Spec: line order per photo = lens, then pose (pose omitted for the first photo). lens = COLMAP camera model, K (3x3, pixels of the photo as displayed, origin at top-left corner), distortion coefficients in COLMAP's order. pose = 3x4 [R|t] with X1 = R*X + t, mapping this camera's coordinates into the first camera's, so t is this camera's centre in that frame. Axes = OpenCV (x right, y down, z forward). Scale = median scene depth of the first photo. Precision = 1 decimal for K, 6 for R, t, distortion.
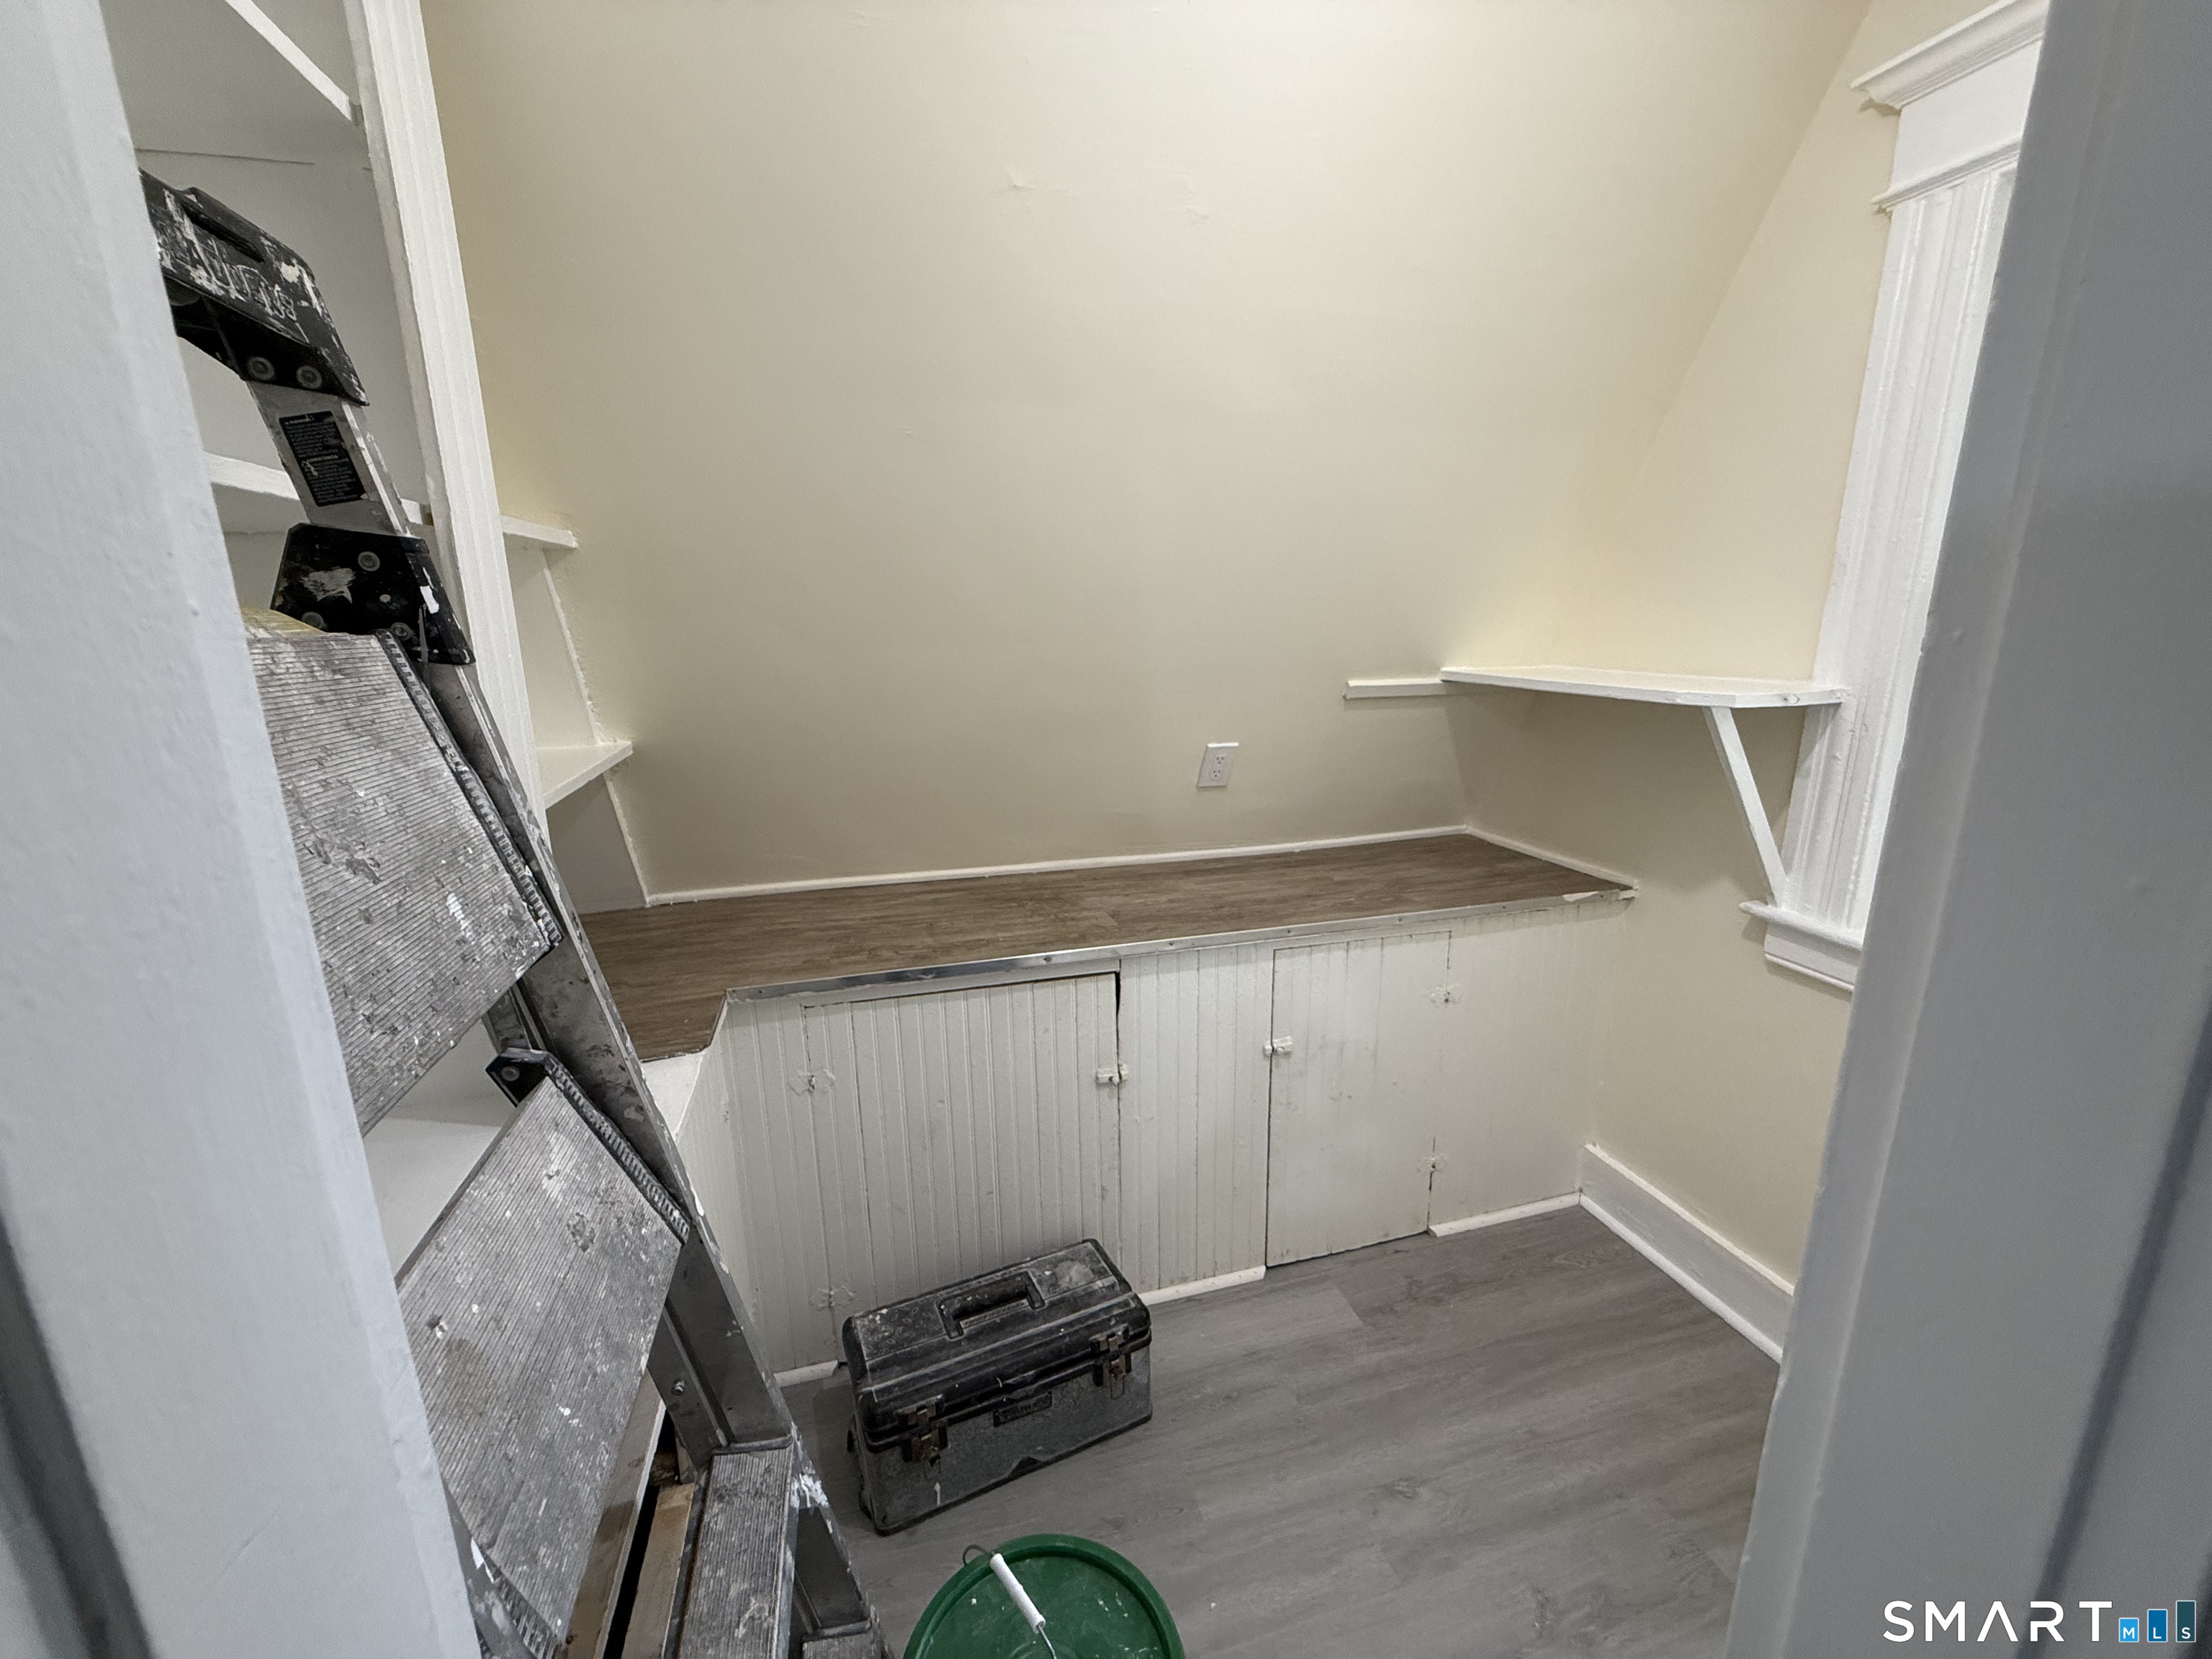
lens RADIAL K [[881.2, 0, 1108.4], [0, 881.2, 827.2], [0, 0, 1]] dist [-0.002477, -0.000122]
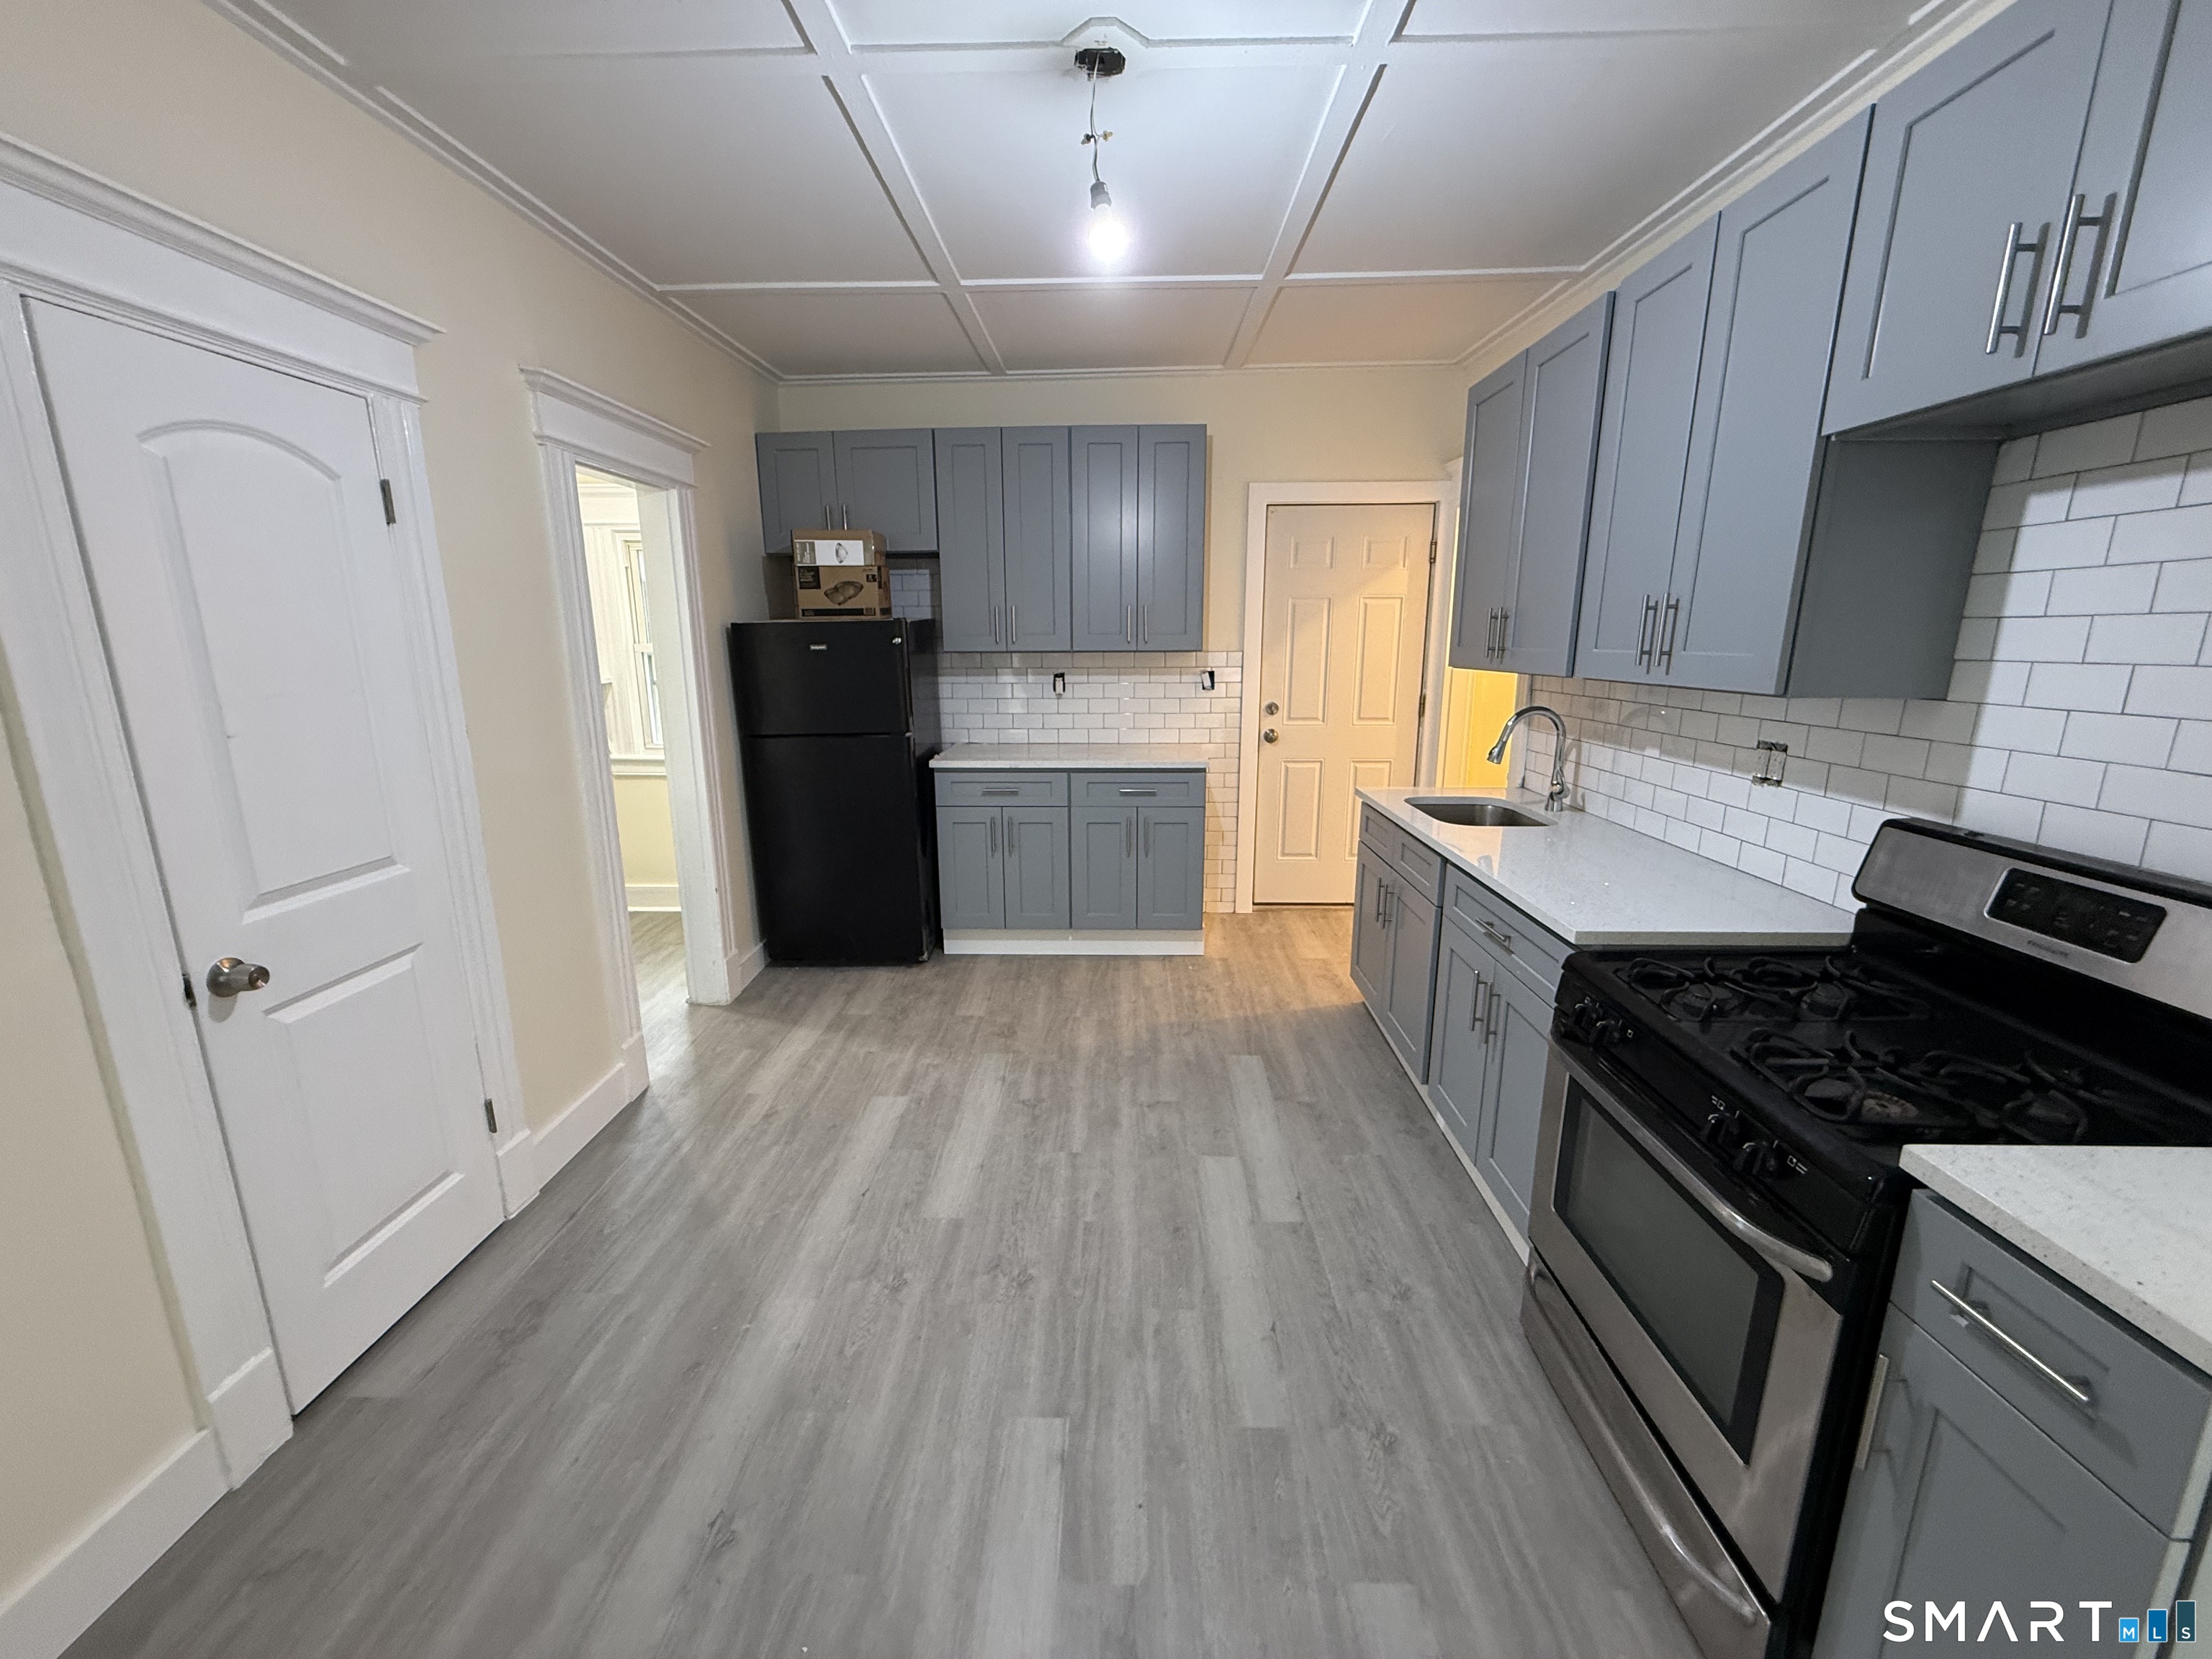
lens RADIAL K [[881.2, 0, 1103.1], [0, 881.2, 831.0], [0, 0, 1]] dist [-0.002477, -0.000122]
pose [[0.286985, -0.195843, 0.937702, -1.608781], [0.219564, 0.966267, 0.134611, 0.313139], [-0.932433, 0.167255, 0.320304, -1.452251]]
